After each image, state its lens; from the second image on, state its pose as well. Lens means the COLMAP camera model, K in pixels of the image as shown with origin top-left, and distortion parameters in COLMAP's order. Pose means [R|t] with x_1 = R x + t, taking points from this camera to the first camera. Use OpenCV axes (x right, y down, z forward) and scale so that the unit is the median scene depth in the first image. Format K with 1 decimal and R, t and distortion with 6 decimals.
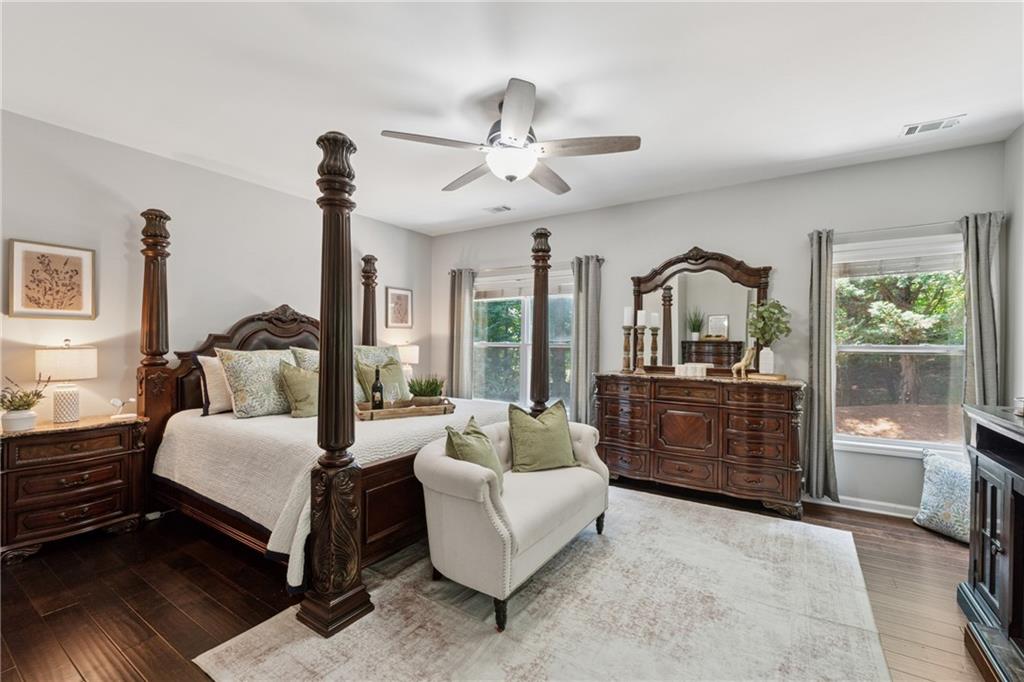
lens RADIAL K [[438.1, 0, 523.5], [0, 438.1, 341.7], [0, 0, 1]] dist [0.003246, -0.000167]
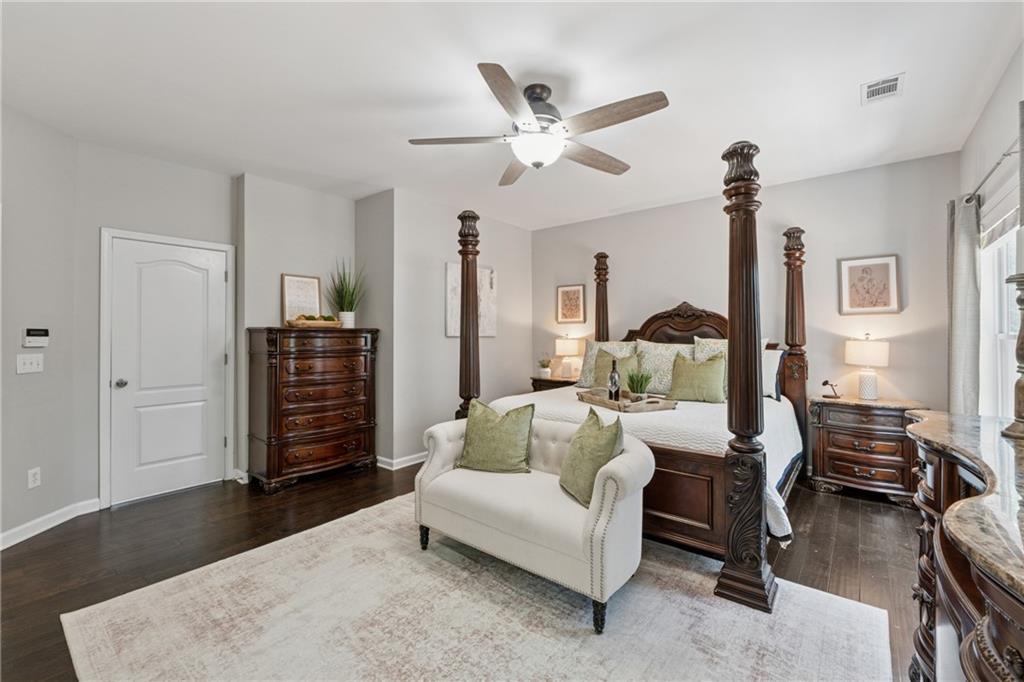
lens RADIAL K [[428.3, 0, 519.3], [0, 428.3, 334.7], [0, 0, 1]] dist [-0.006484, -0.000107]
pose [[-0.113823, -0.002338, -0.993498, 0.740907], [0.004825, 0.999984, -0.002906, 0.000943], [0.993489, -0.005124, -0.113809, 0.873542]]
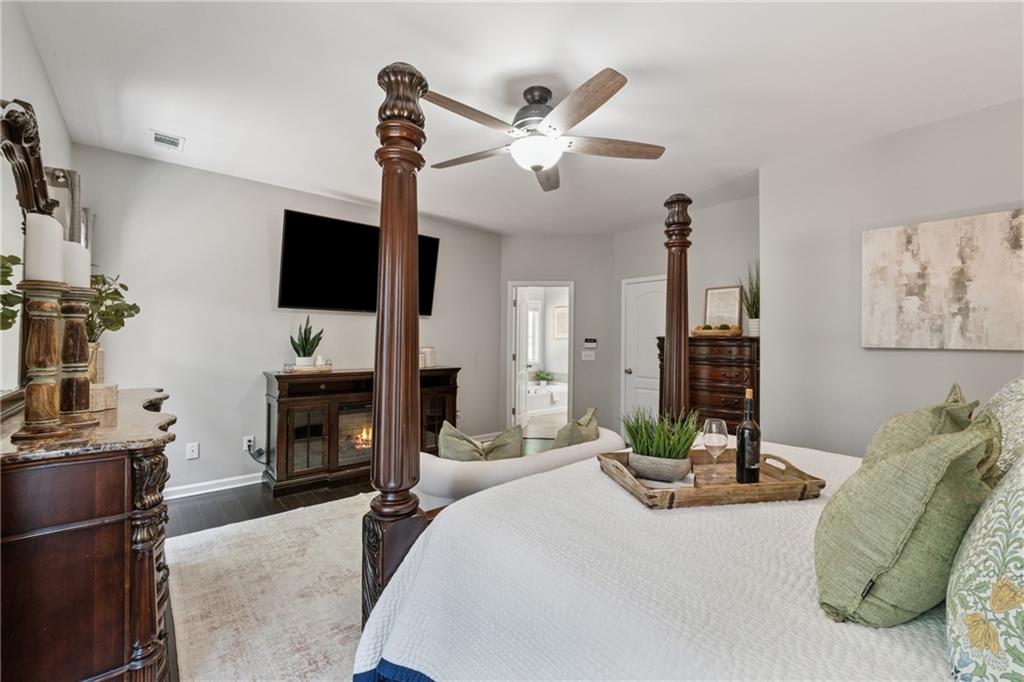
lens RADIAL K [[428.3, 0, 519.3], [0, 428.3, 334.7], [0, 0, 1]] dist [-0.006484, -0.000107]
pose [[-0.959286, -0.008854, 0.282299, -0.217775], [-0.014413, 0.999741, -0.017620, 0.000437], [-0.282070, -0.020971, -0.959165, 1.555585]]
